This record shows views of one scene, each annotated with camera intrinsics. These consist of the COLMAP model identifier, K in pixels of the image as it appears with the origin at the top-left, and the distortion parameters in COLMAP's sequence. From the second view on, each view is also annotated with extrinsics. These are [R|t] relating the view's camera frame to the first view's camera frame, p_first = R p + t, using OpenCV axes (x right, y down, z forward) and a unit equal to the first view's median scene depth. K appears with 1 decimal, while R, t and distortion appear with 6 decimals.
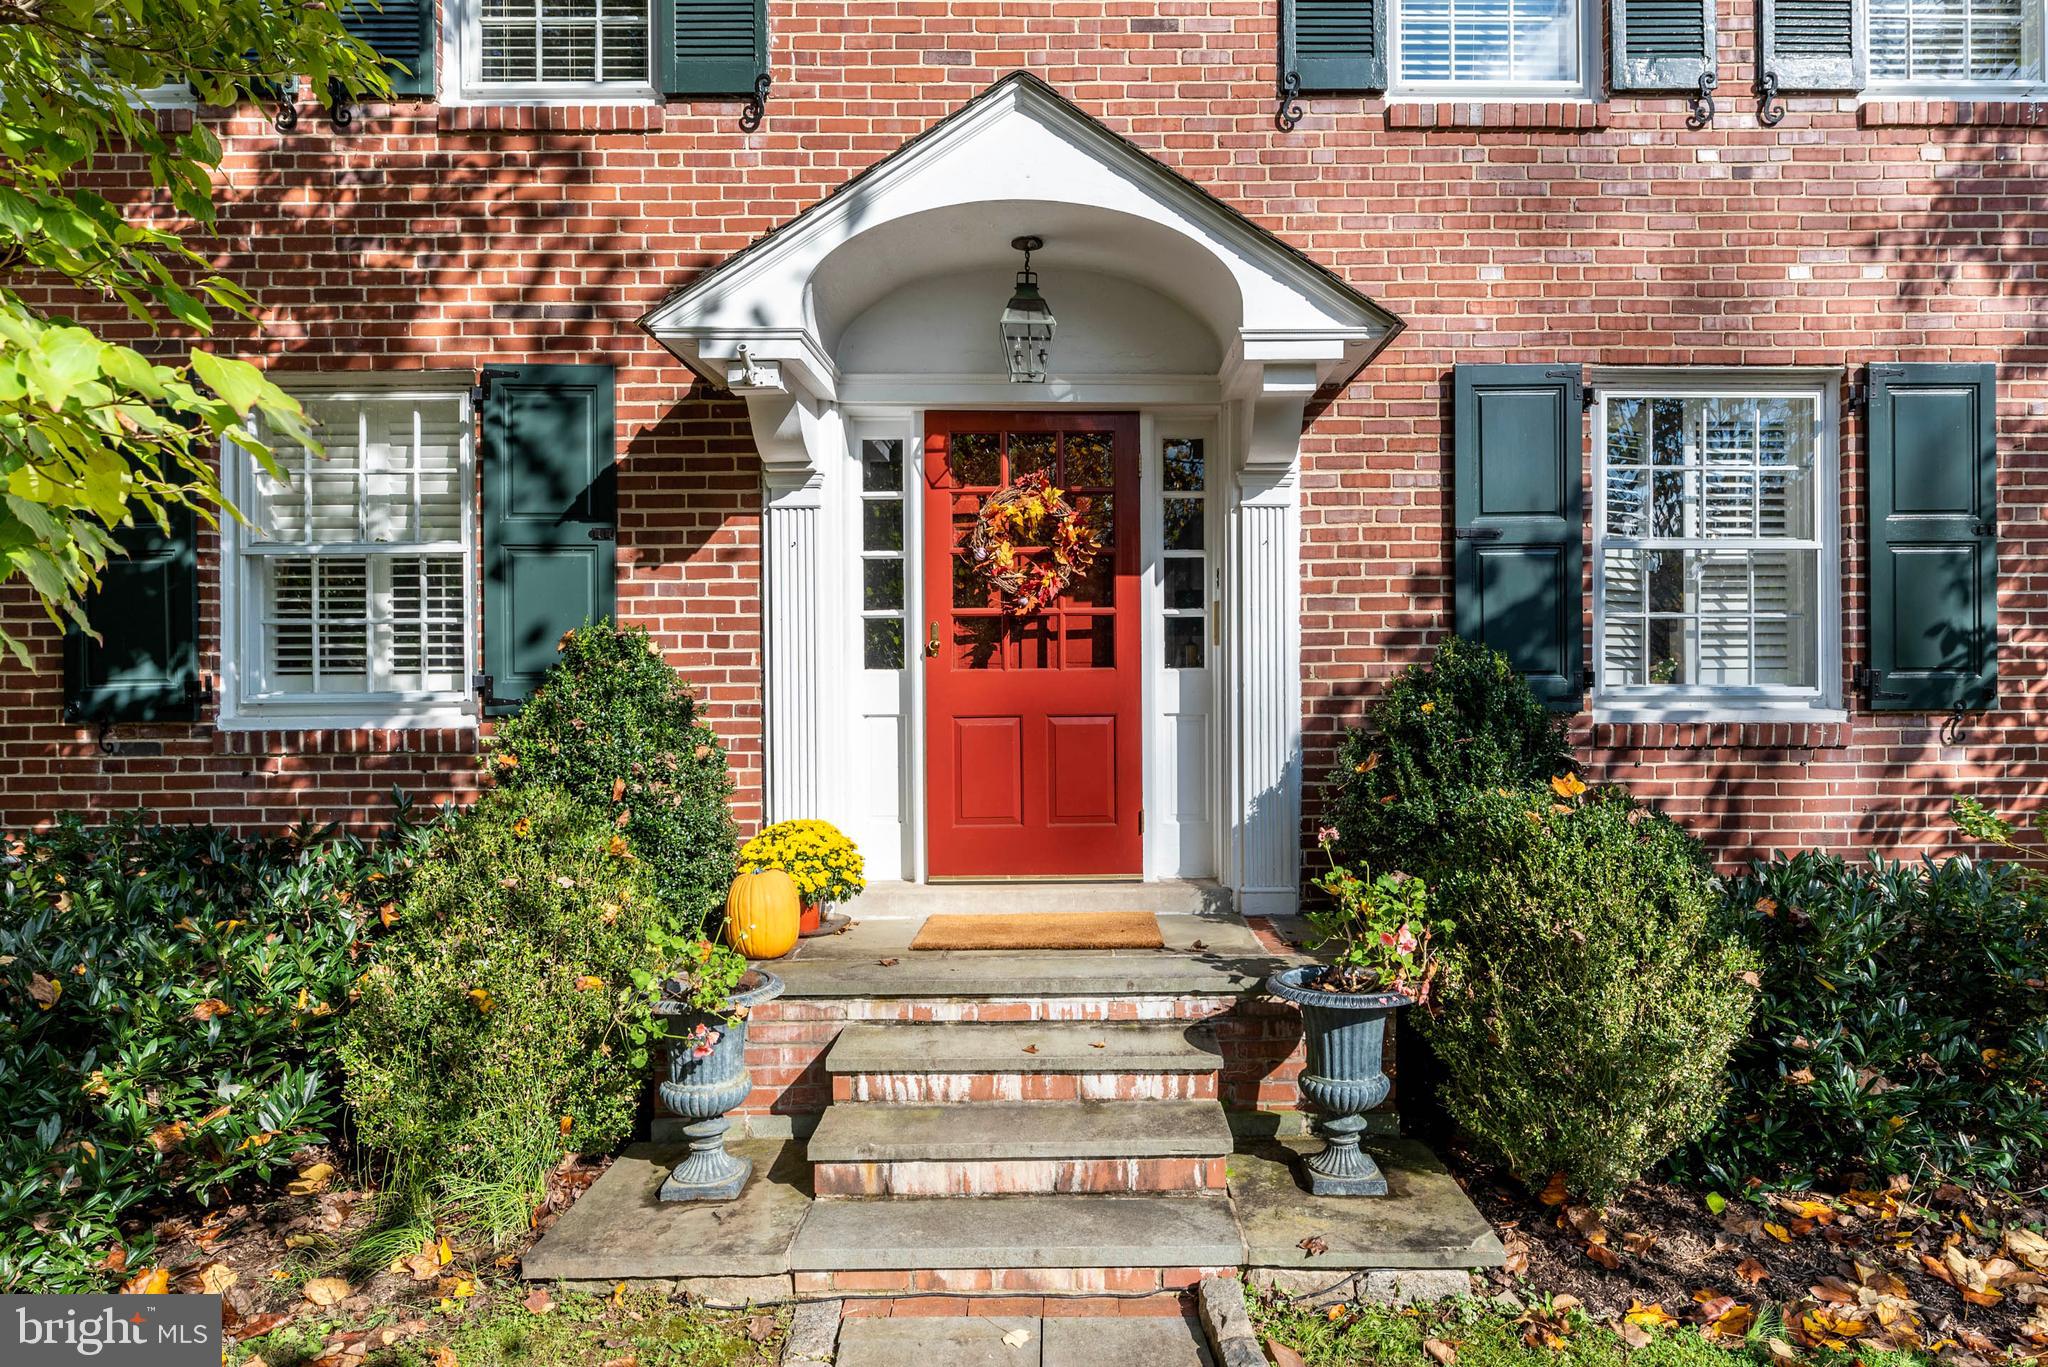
lens RADIAL K [[1202.6, 0, 1024.0], [0, 1202.6, 683.5], [0, 0, 1]] dist [-0.000467, -0.000410]
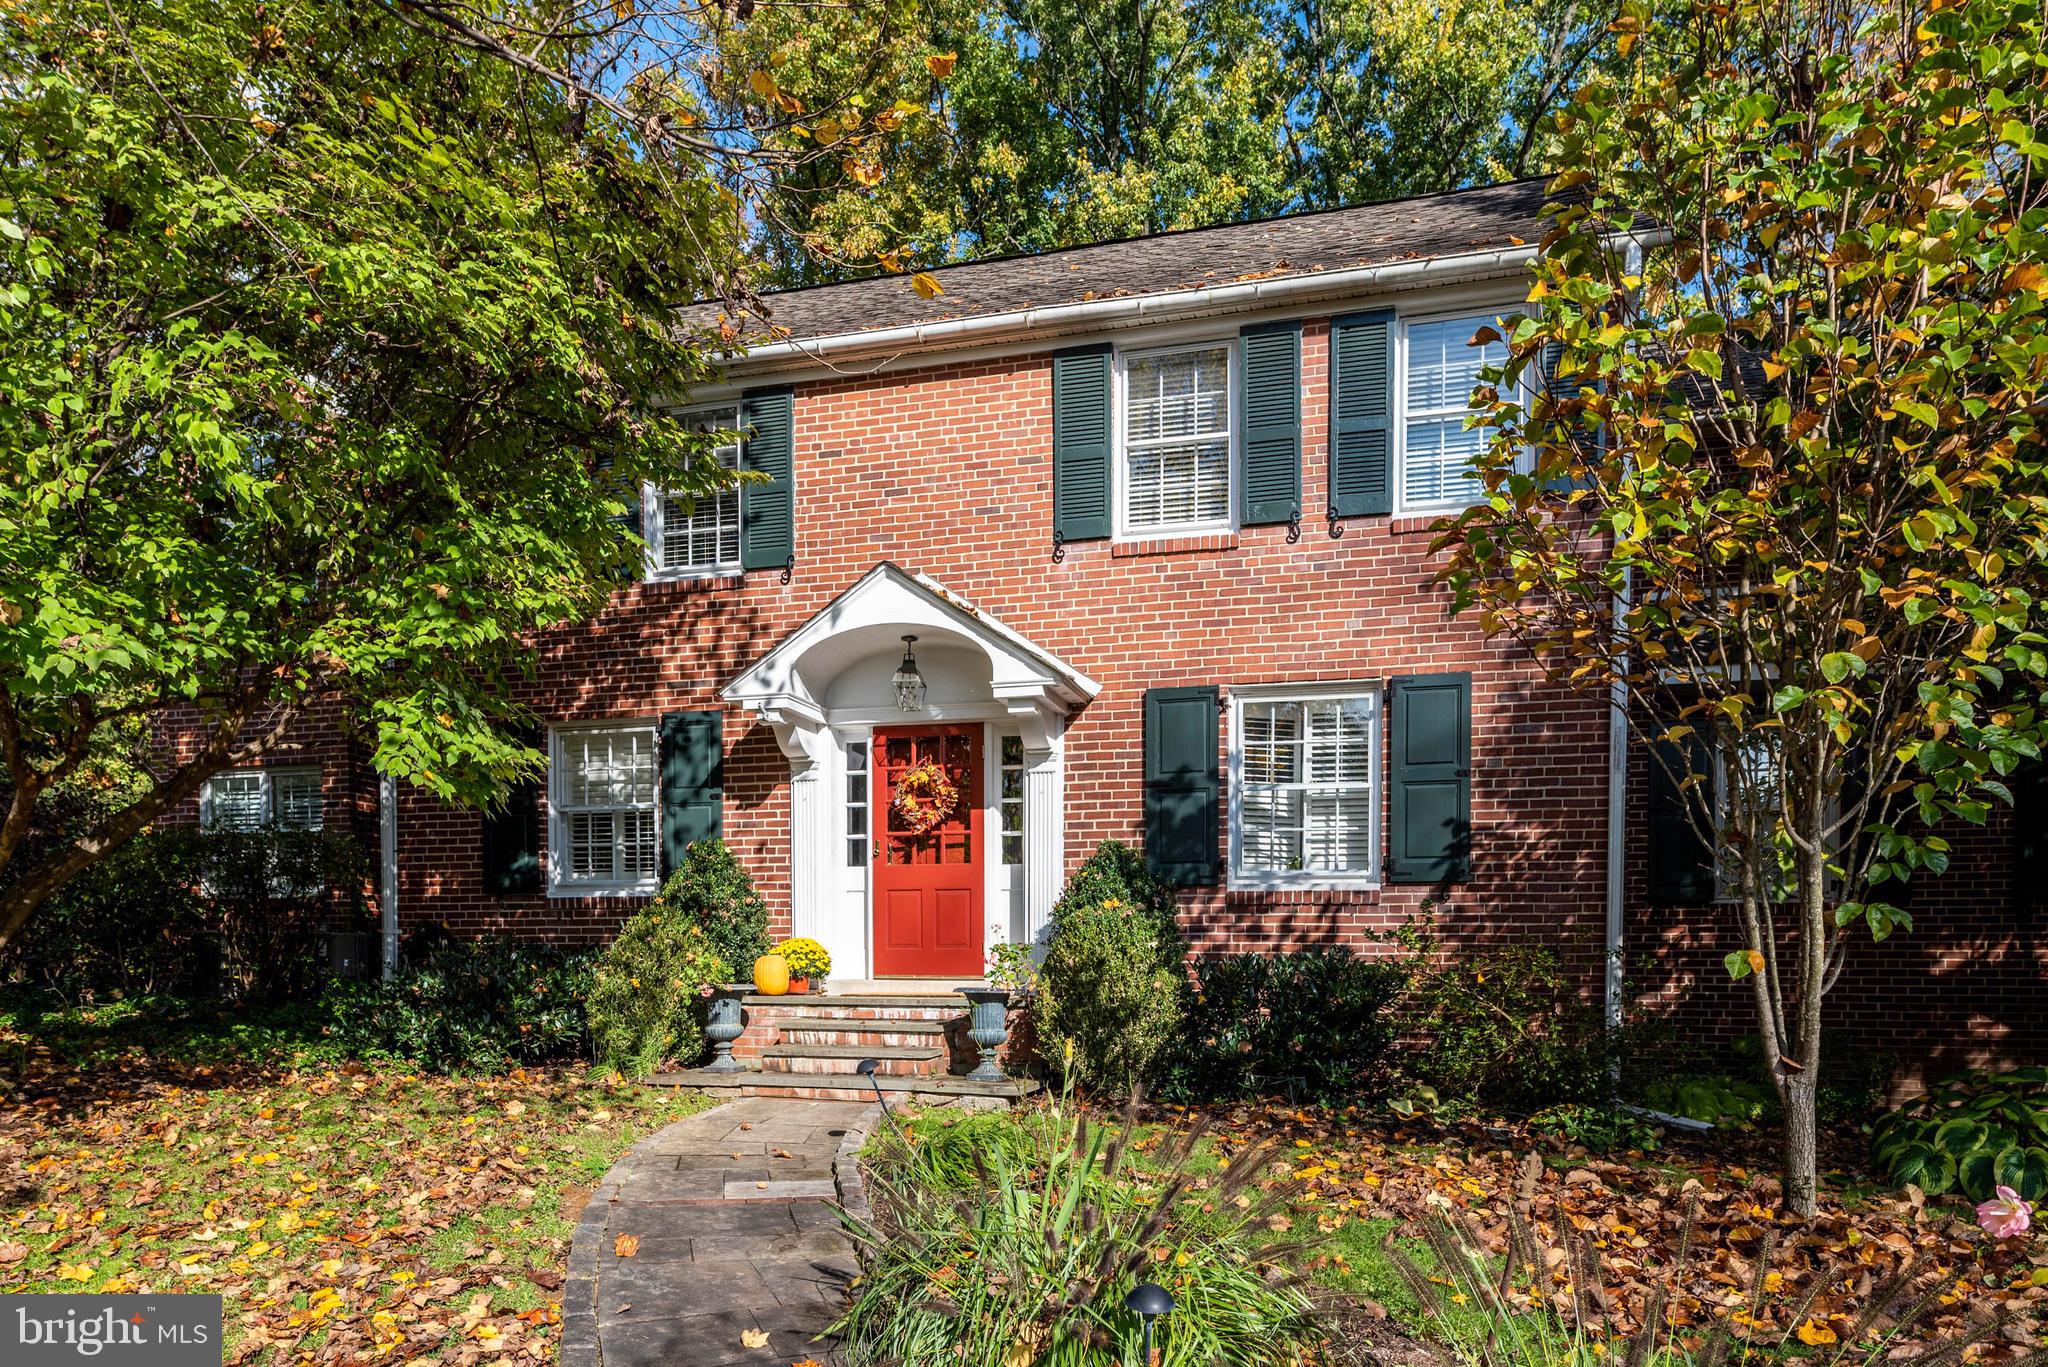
lens RADIAL K [[1299.3, 0, 1020.6], [0, 1299.3, 1020.7], [0, 0, 1]] dist [0.003145, 0.000313]
pose [[0.963103, 0.021063, -0.268309, 0.700025], [-0.011909, 0.999292, 0.035700, 0.158640], [0.268871, -0.031188, 0.962671, -0.914735]]
